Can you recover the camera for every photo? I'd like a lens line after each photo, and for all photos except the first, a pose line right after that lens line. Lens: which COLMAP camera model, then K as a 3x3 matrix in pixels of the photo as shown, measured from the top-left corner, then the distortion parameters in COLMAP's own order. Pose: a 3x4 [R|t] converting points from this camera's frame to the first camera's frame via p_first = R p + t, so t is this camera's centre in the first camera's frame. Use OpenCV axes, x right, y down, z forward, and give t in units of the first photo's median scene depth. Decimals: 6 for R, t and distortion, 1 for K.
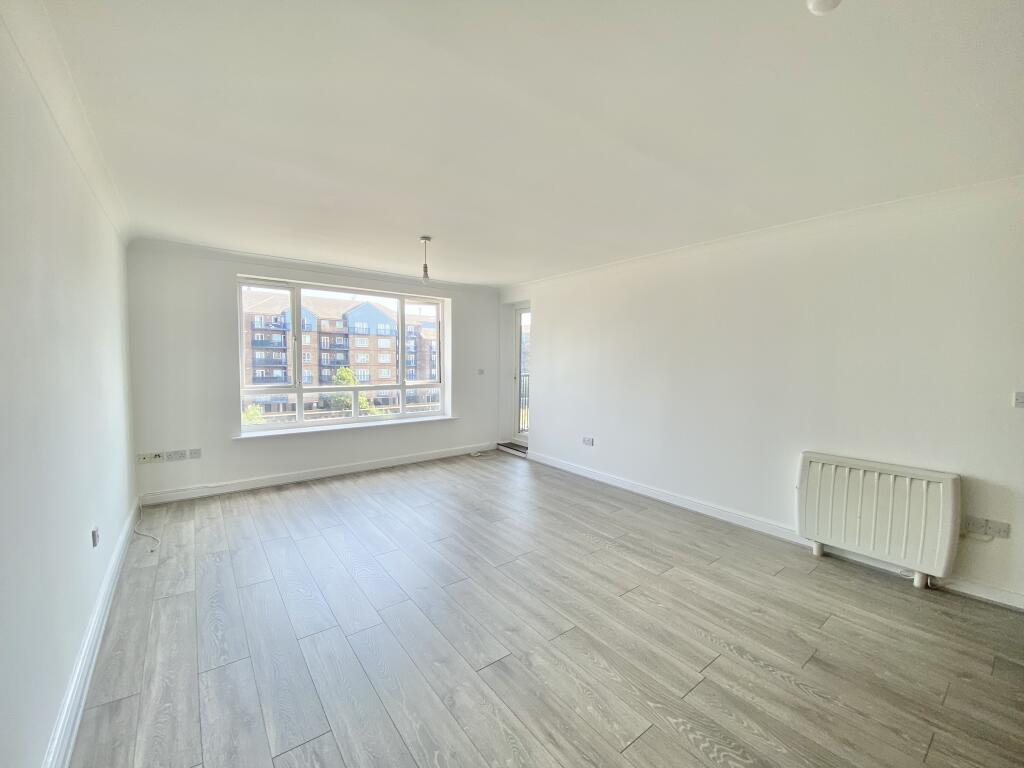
lens RADIAL K [[419.0, 0, 505.5], [0, 419.0, 381.1], [0, 0, 1]] dist [0.009557, -0.005248]
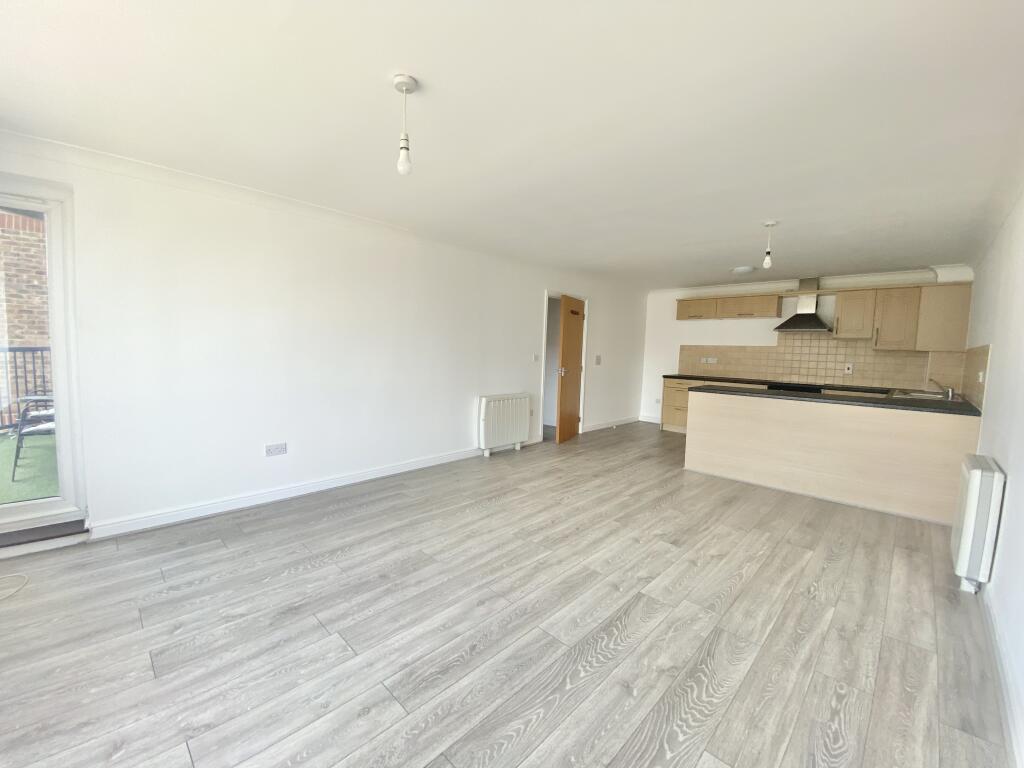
lens RADIAL K [[419.0, 0, 509.8], [0, 419.0, 389.9], [0, 0, 1]] dist [0.009557, -0.005248]
pose [[-0.146764, -0.122180, 0.981597, -1.002612], [0.029425, 0.991364, 0.127795, -0.064024], [-0.988734, 0.047639, -0.141902, 1.320083]]
